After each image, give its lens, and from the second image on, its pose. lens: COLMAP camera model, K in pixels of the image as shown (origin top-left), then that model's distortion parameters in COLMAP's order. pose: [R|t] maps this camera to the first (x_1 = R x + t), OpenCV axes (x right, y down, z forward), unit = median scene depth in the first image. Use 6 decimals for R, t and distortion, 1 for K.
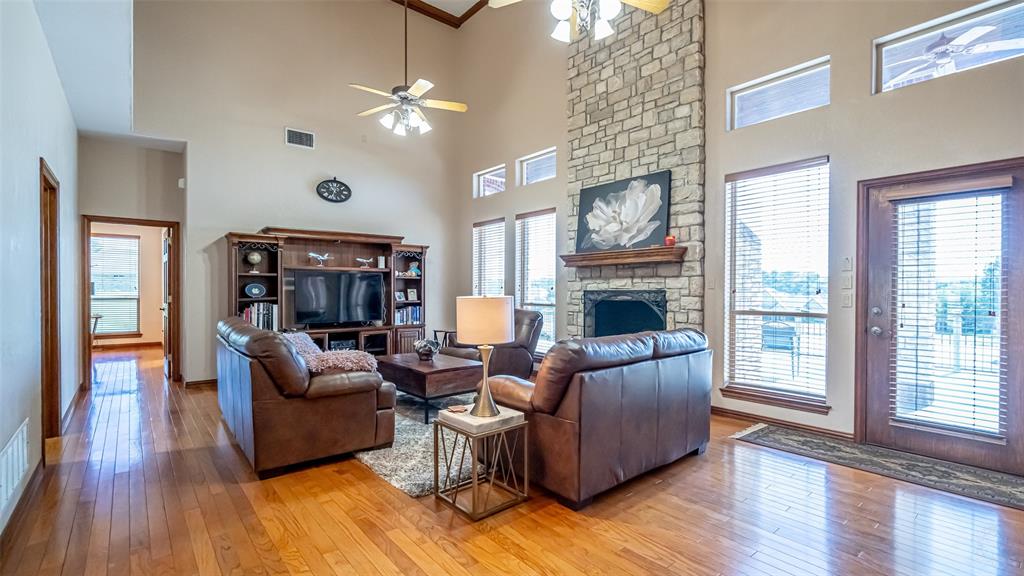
lens RADIAL K [[464.9, 0, 512.7], [0, 464.9, 290.9], [0, 0, 1]] dist [-0.000973, 0.000290]
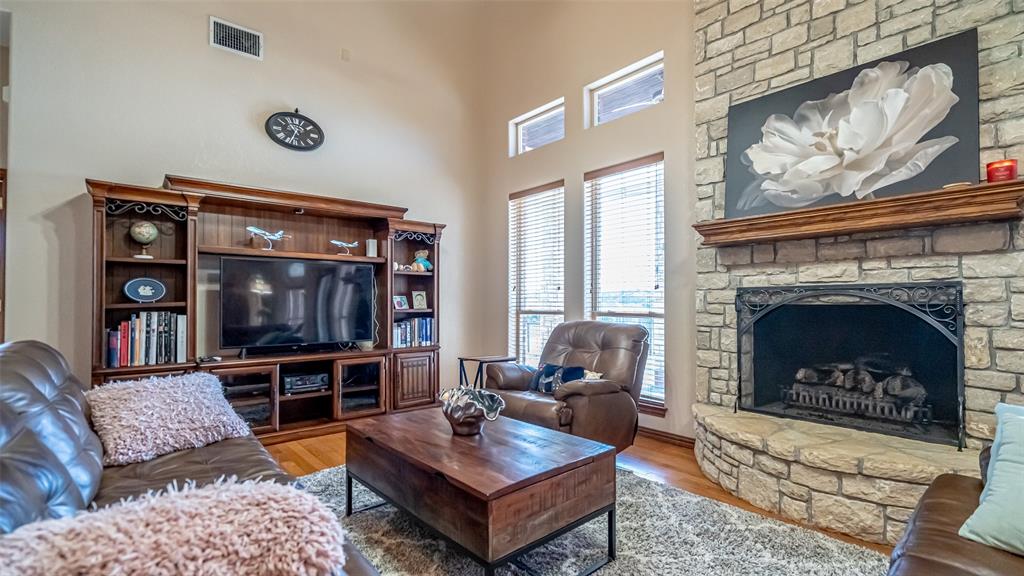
lens RADIAL K [[467.6, 0, 511.3], [0, 467.6, 294.0], [0, 0, 1]] dist [-0.002322, -0.000065]
pose [[0.999937, -0.002459, 0.010973, -0.119295], [0.002679, 0.999795, -0.020080, 0.016471], [-0.010922, 0.020108, 0.999738, 0.435023]]
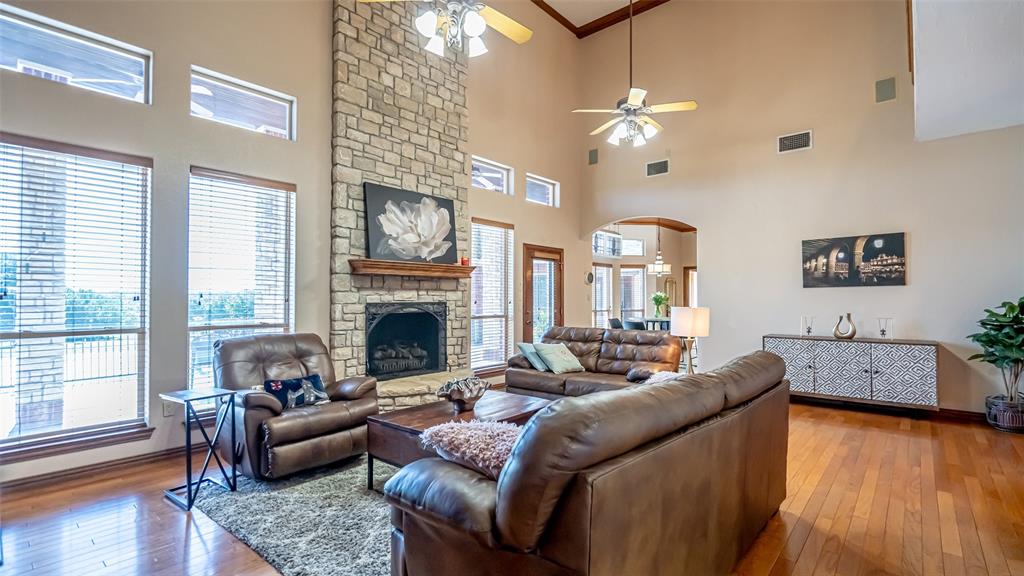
lens RADIAL K [[467.9, 0, 504.1], [0, 467.9, 298.7], [0, 0, 1]] dist [-0.011887, -0.000106]
pose [[-0.149840, 0.002602, 0.988707, -0.702221], [0.005287, 0.999984, -0.001830, -0.005654], [-0.988696, 0.004953, -0.149852, 0.859164]]
